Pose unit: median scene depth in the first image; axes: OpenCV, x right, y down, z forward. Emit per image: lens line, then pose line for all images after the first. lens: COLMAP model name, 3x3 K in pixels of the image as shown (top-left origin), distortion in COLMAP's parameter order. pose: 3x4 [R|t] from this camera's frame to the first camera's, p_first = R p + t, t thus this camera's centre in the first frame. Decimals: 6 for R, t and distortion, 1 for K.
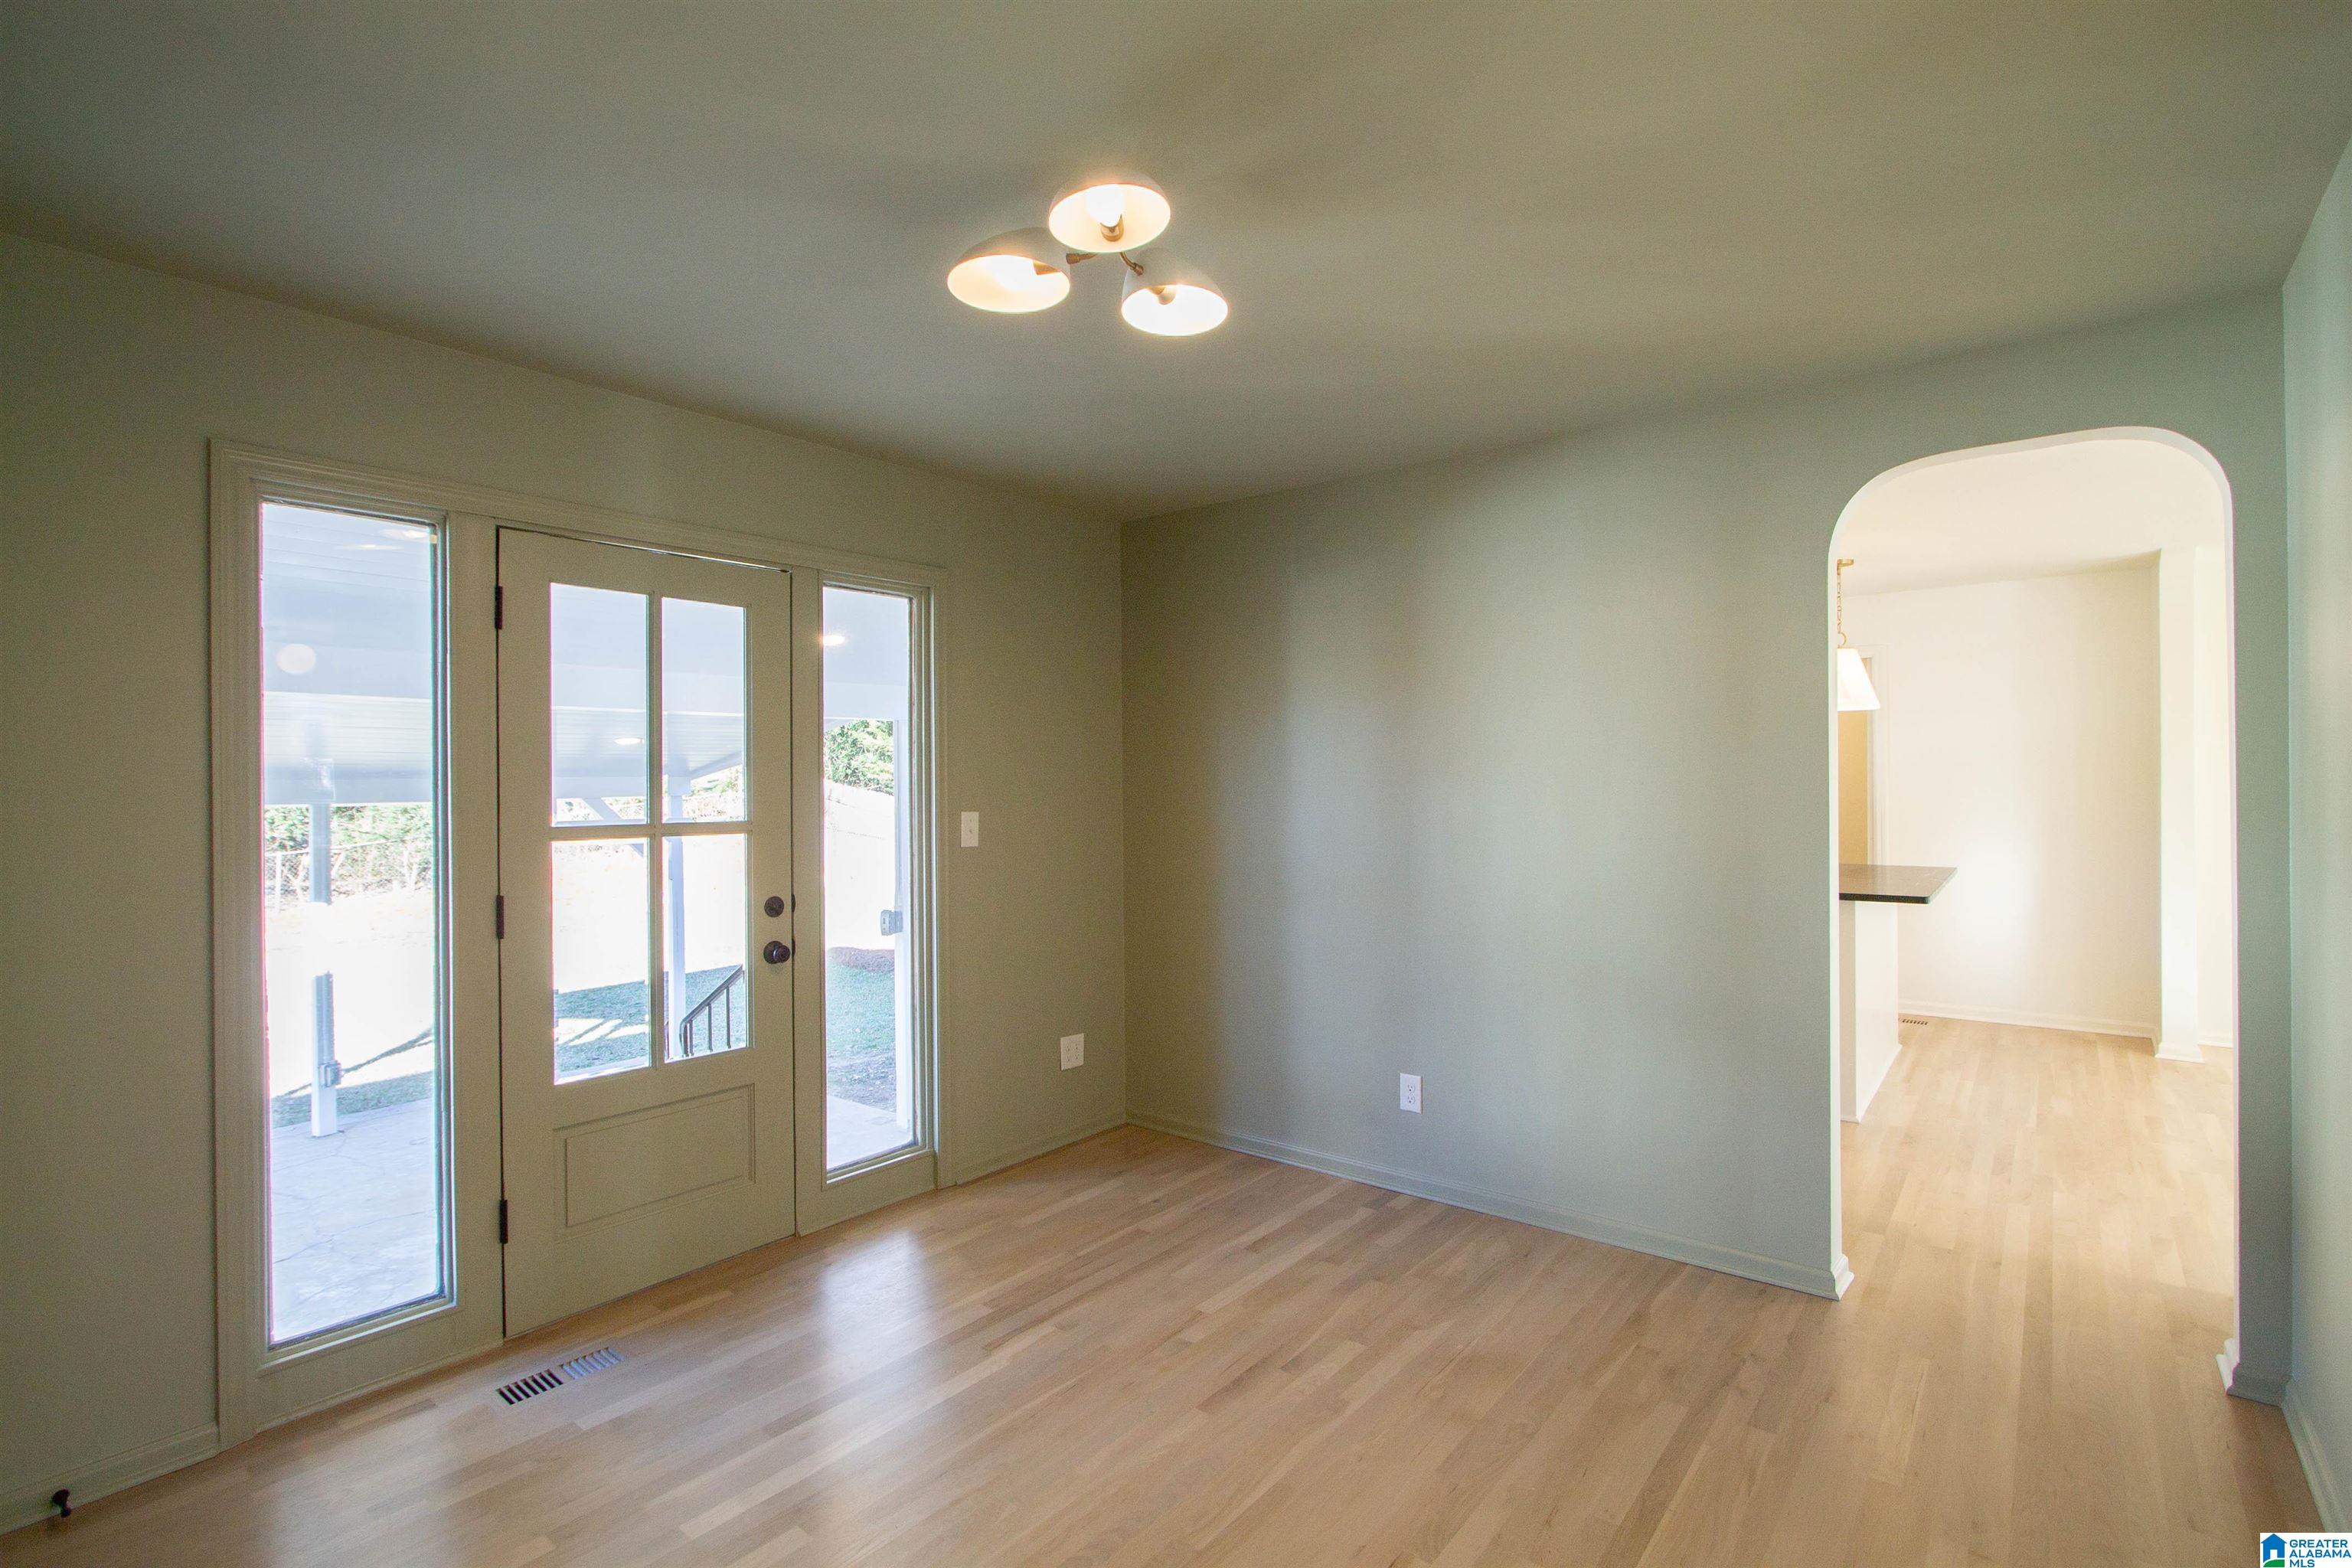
lens RADIAL K [[1083.9, 0, 1176.0], [0, 1083.9, 784.0], [0, 0, 1]] dist [-0.018982, 0.000042]
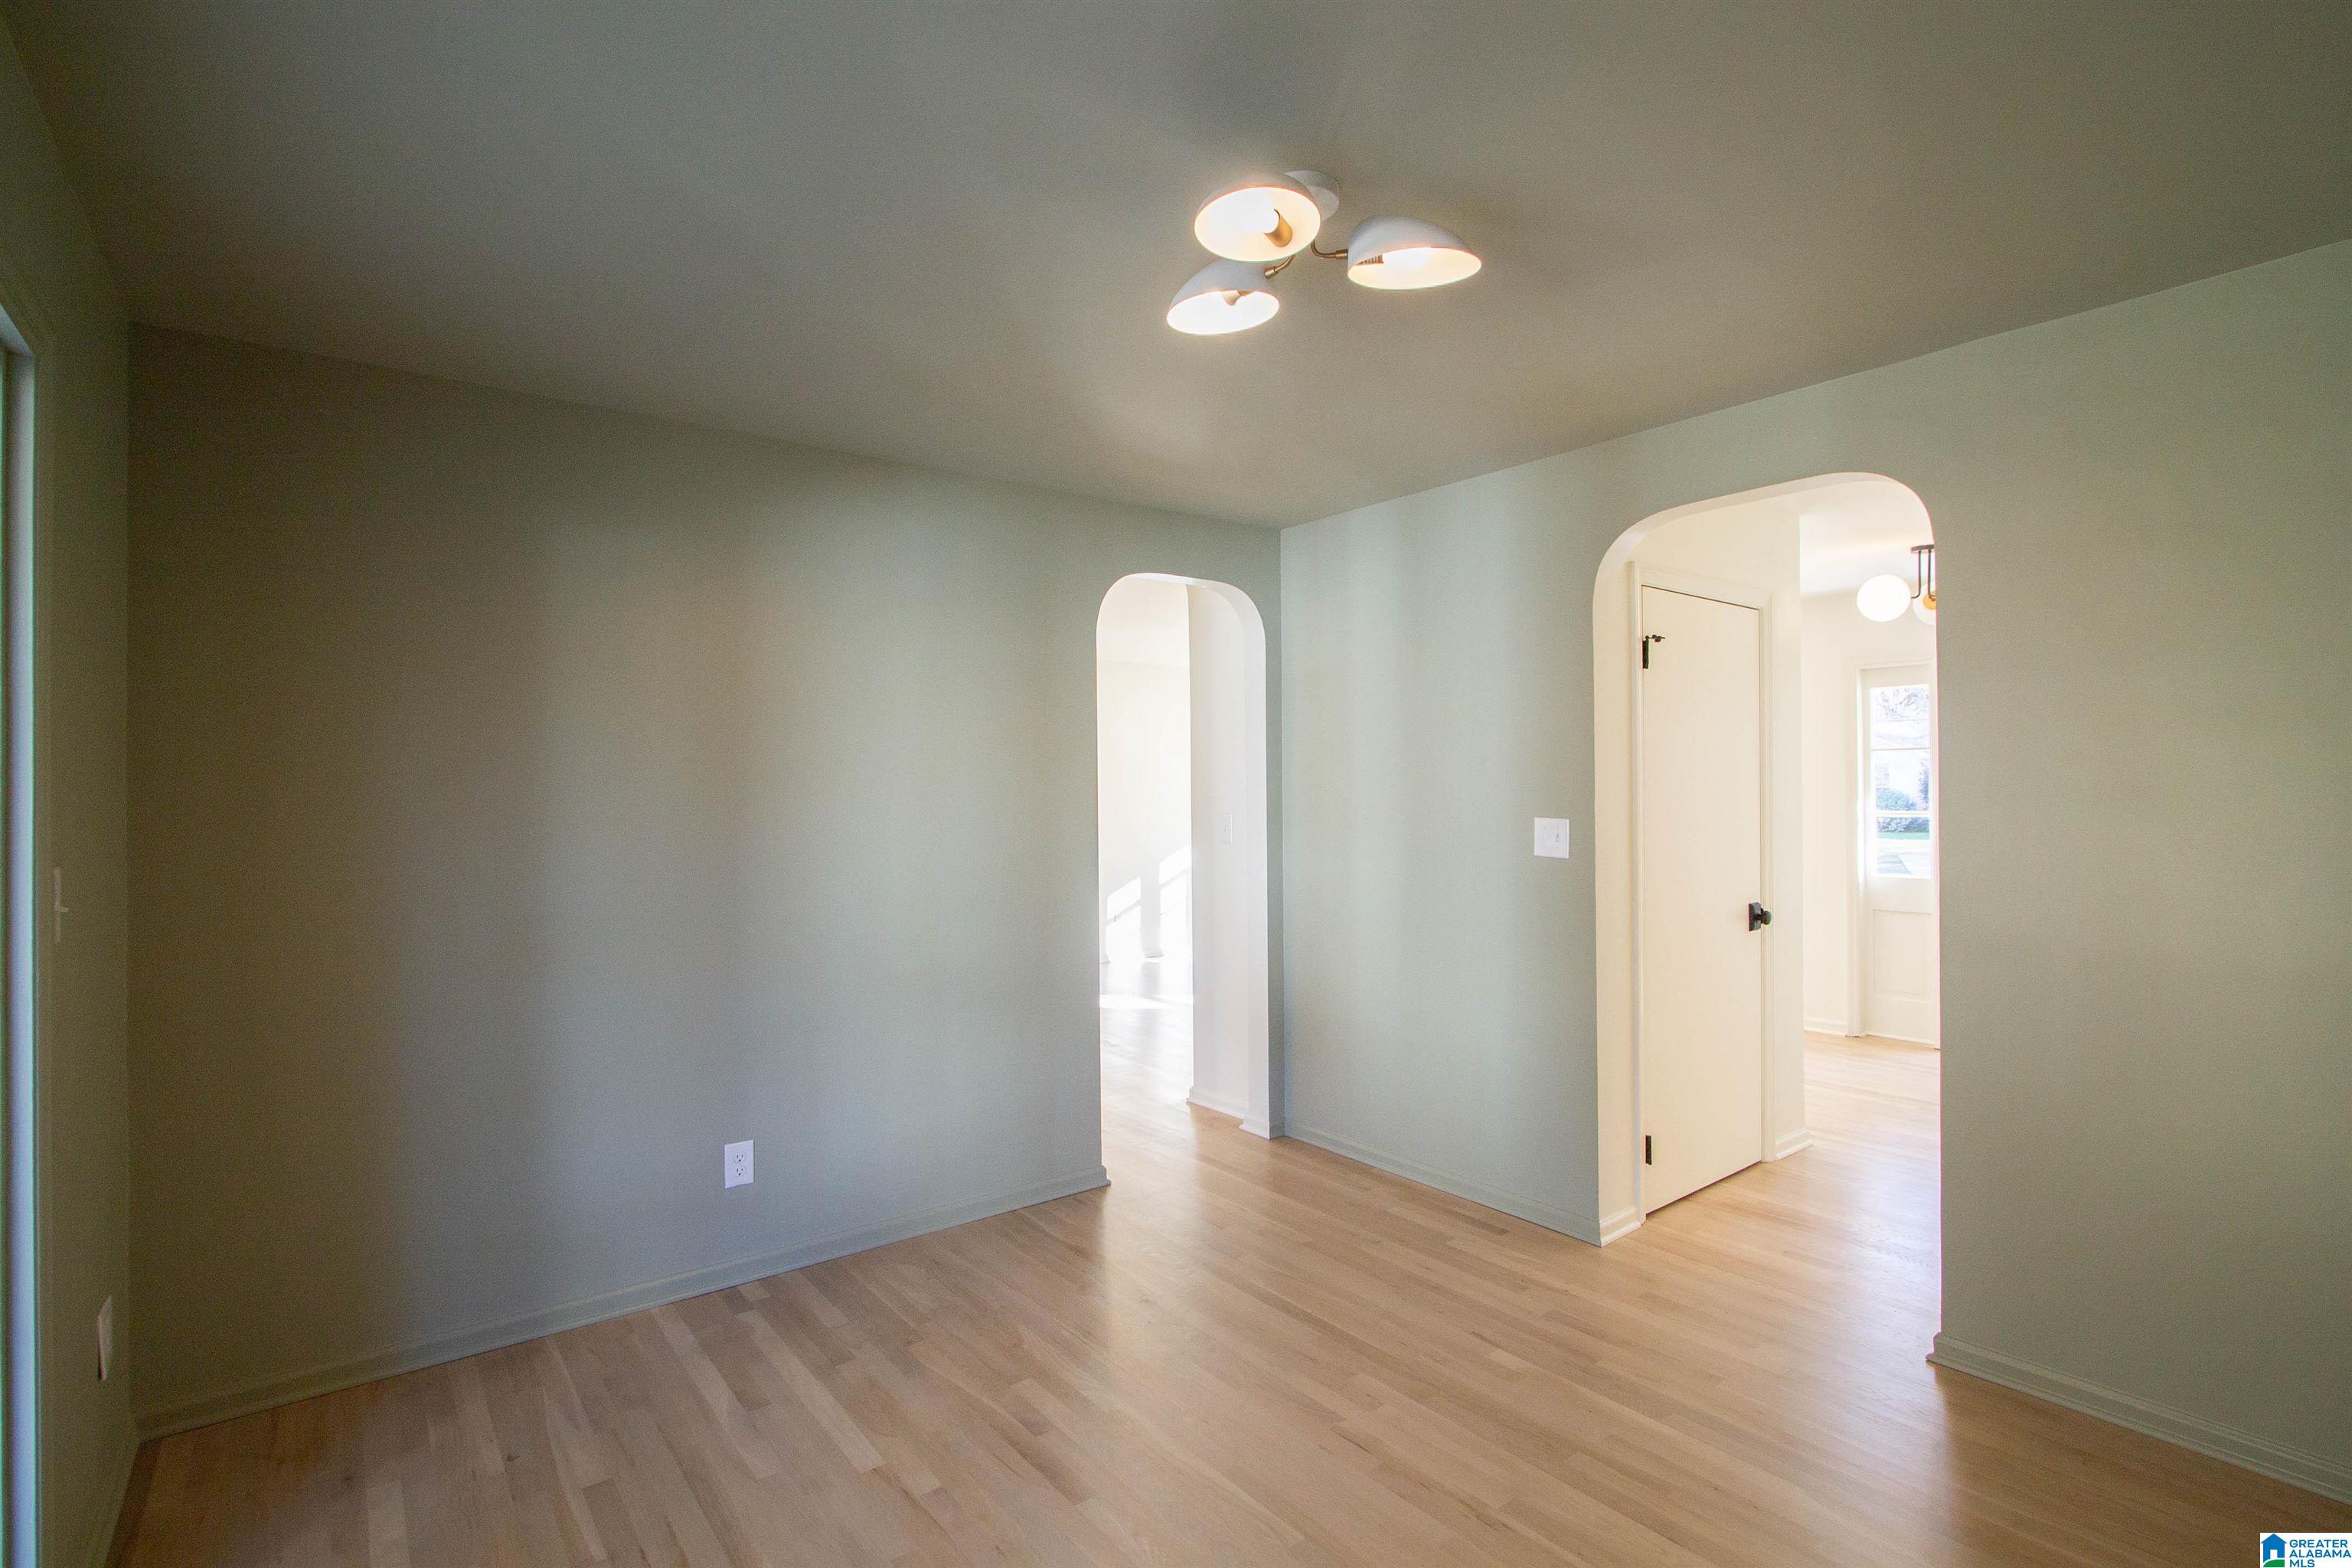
lens RADIAL K [[1105.9, 0, 1176.9], [0, 1105.9, 787.1], [0, 0, 1]] dist [-0.018325, 0.001511]
pose [[0.217278, 0.013565, 0.976015, -0.604726], [0.004011, 0.999883, -0.014790, 0.003521], [-0.976101, 0.007128, 0.217198, 0.512229]]
